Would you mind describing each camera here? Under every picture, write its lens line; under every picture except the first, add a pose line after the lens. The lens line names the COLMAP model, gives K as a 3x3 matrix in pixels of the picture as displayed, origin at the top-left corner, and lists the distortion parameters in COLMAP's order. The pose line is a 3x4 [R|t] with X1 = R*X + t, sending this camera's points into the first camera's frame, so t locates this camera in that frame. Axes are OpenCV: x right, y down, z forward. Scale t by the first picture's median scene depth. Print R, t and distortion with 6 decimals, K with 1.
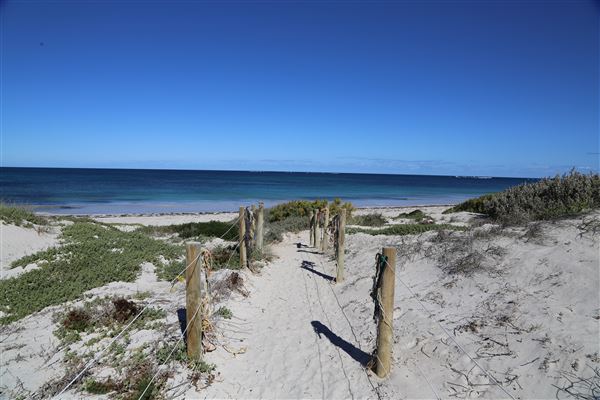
lens RADIAL K [[401.6, 0, 300.0], [0, 401.6, 200.0], [0, 0, 1]] dist [-0.124417, 0.061596]
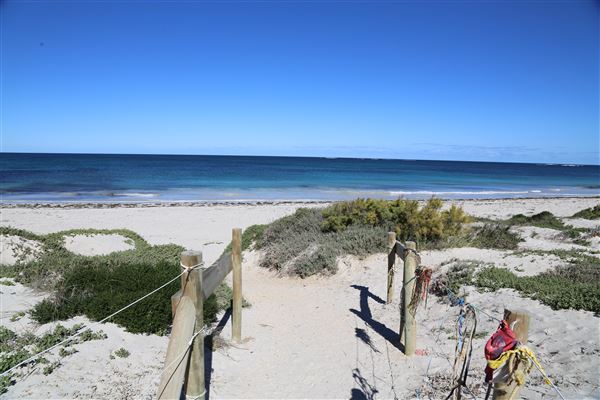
lens RADIAL K [[401.6, 0, 300.0], [0, 401.6, 200.0], [0, 0, 1]] dist [-0.124417, 0.061596]
pose [[0.983987, 0.016876, -0.177441, 0.003054], [-0.010939, 0.999349, 0.034384, -0.017257], [0.177905, -0.031893, 0.983531, 0.386100]]
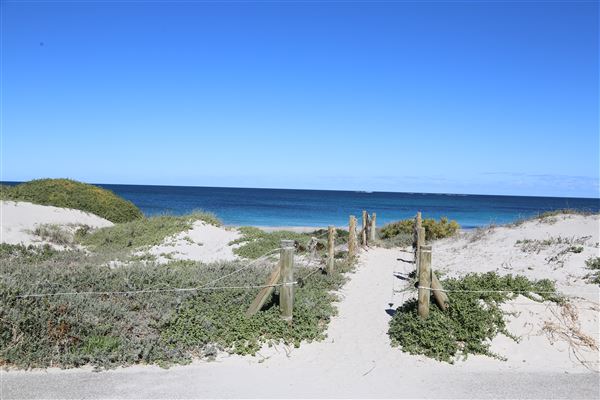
lens RADIAL K [[553.3, 0, 300.0], [0, 553.3, 200.0], [0, 0, 1]] dist [-0.004955, -0.002382]
pose [[0.974685, 0.012956, -0.223208, 0.044603], [-0.025475, 0.998254, -0.053299, 0.035700], [0.222127, 0.057636, 0.973313, -0.509752]]
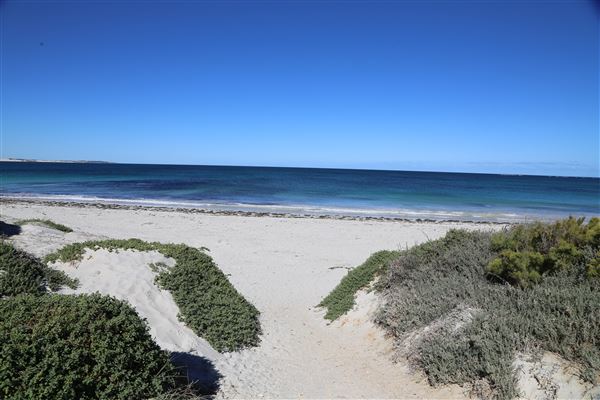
lens RADIAL K [[401.6, 0, 300.0], [0, 401.6, 200.0], [0, 0, 1]] dist [-0.124417, 0.061596]
pose [[0.826194, 0.043340, -0.561717, -0.025188], [-0.046619, 0.998877, 0.008502, -0.005074], [0.561454, 0.019162, 0.827286, 0.672392]]
